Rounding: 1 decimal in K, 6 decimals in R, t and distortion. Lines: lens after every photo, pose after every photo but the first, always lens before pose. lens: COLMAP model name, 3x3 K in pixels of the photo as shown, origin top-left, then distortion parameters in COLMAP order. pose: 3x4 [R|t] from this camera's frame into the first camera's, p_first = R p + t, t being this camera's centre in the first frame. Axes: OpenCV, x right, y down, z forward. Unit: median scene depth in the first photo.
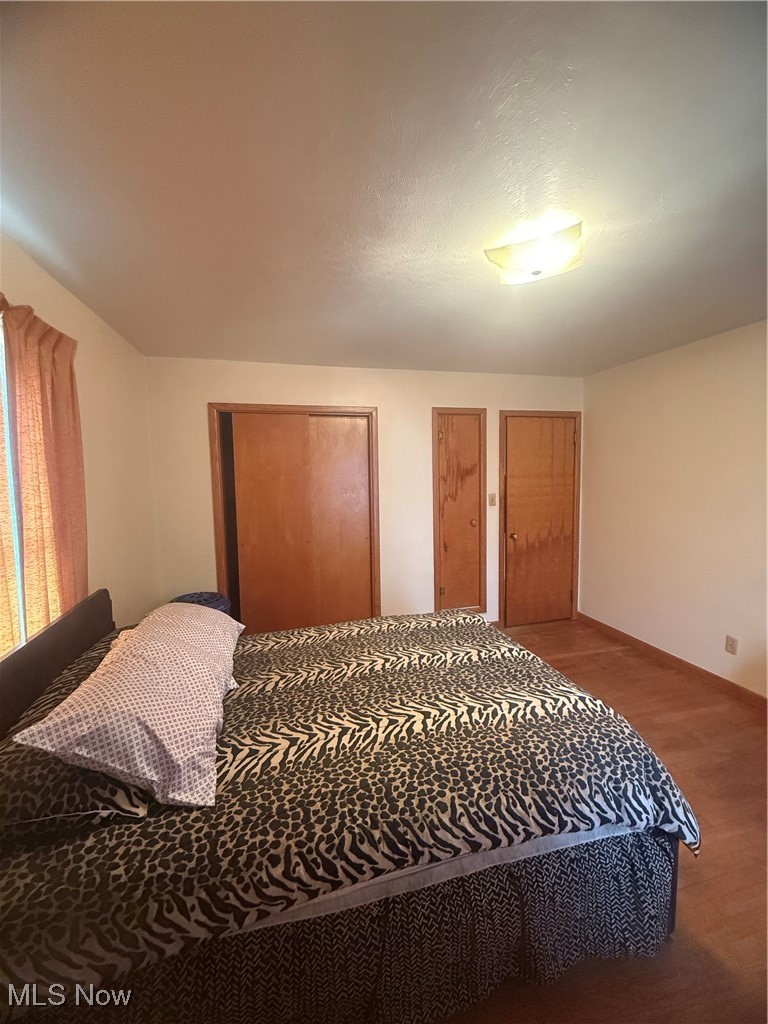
lens RADIAL K [[405.4, 0, 384.2], [0, 405.4, 506.9], [0, 0, 1]] dist [0.000638, 0.000292]
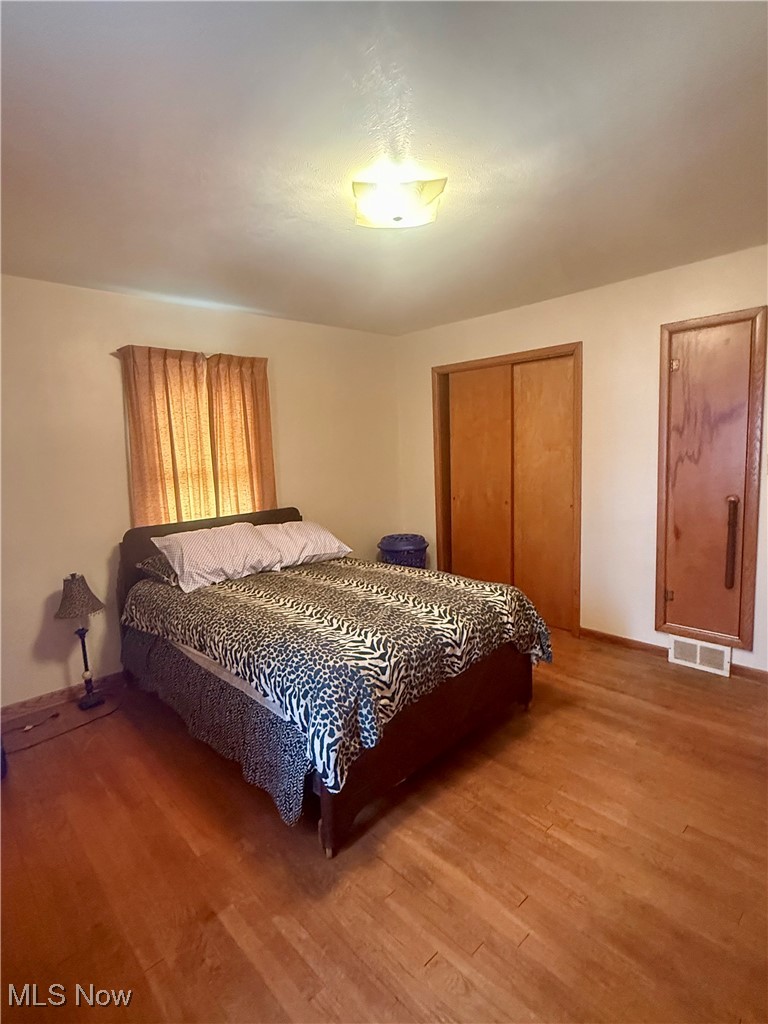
lens RADIAL K [[515.7, 0, 384.0], [0, 515.7, 512.0], [0, 0, 1]] dist [0.001487, 0.000120]
pose [[0.491068, 0.108595, -0.864326, 0.758710], [-0.042127, 0.993999, 0.100953, -0.000867], [0.870102, -0.013163, 0.492696, 0.183035]]
